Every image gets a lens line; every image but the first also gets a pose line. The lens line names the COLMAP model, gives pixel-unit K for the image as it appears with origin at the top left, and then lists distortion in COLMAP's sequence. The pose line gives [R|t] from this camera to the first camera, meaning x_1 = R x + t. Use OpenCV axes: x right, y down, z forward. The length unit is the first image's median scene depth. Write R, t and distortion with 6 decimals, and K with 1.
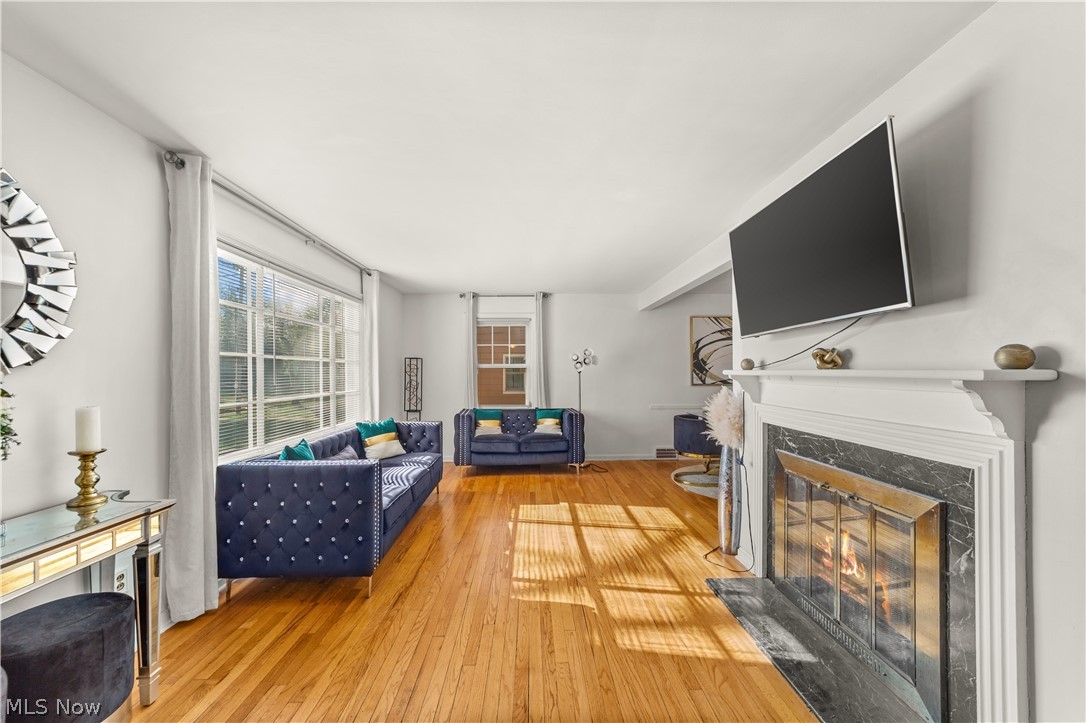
lens RADIAL K [[417.9, 0, 542.2], [0, 417.9, 372.7], [0, 0, 1]] dist [-0.001925, 0.000241]
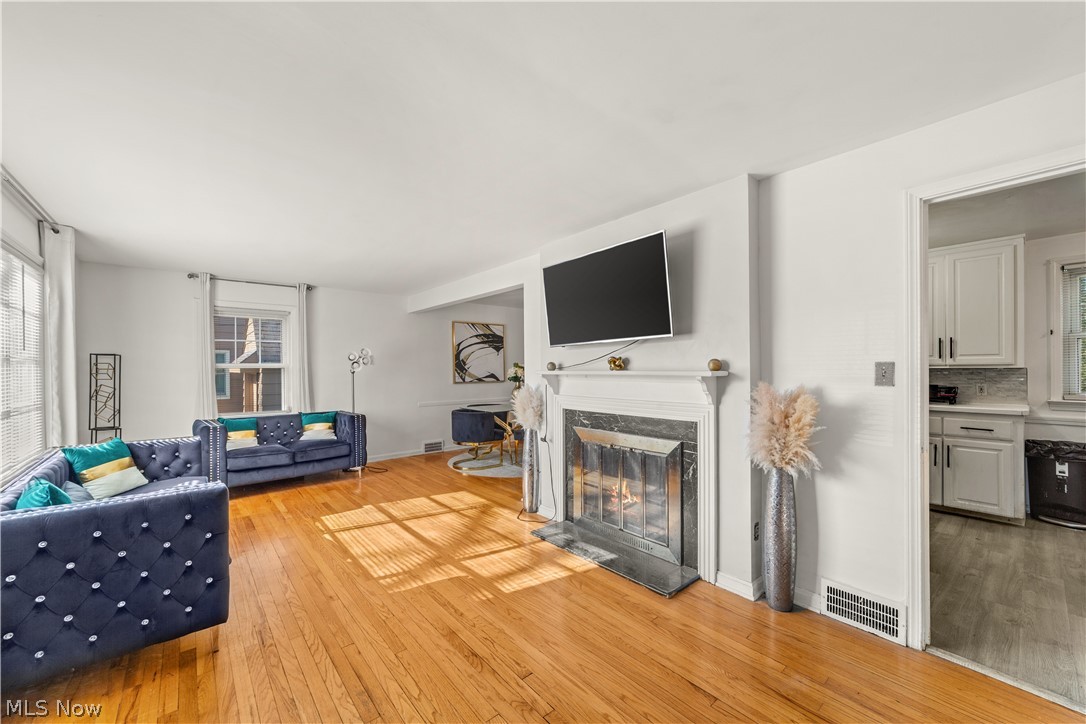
lens RADIAL K [[418.9, 0, 538.2], [0, 418.9, 367.5], [0, 0, 1]] dist [-0.015920, 0.009428]
pose [[0.782256, -0.000675, 0.622957, -0.322145], [0.006174, 0.999959, -0.006669, -0.006381], [-0.622927, 0.009063, 0.782228, -0.028590]]
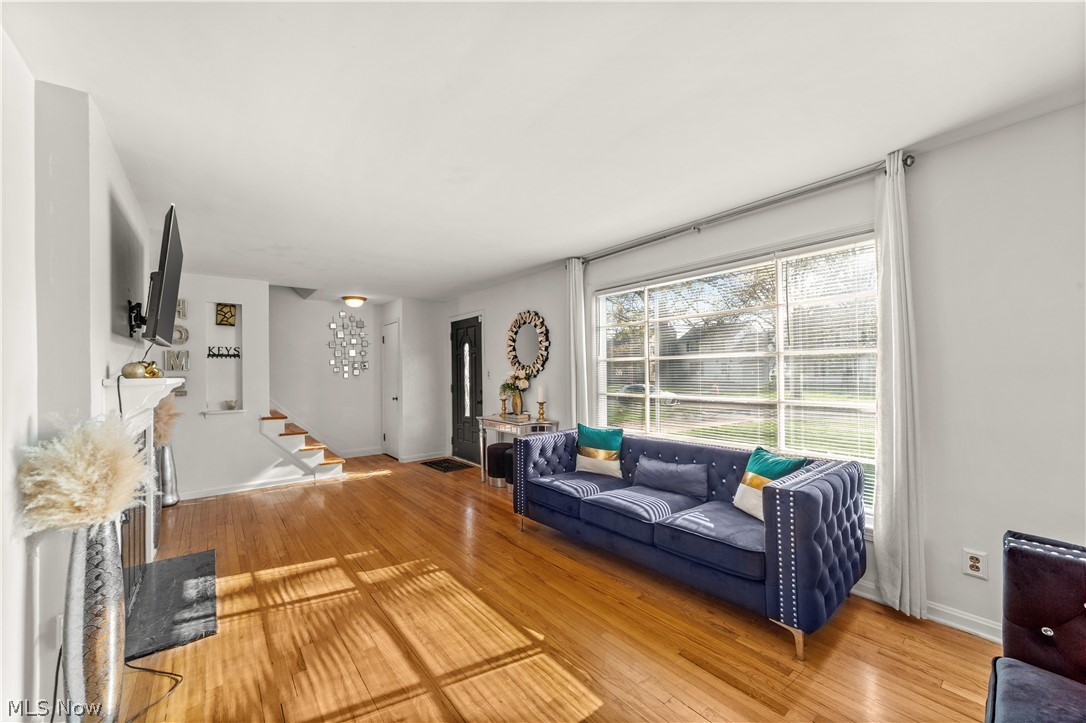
lens RADIAL K [[438.9, 0, 540.9], [0, 438.9, 366.8], [0, 0, 1]] dist [-0.018748, 0.010903]
pose [[-0.807905, 0.000272, -0.589313, 0.310228], [0.005538, 0.999959, -0.007131, -0.005669], [0.589287, -0.009024, -0.807873, 1.677817]]
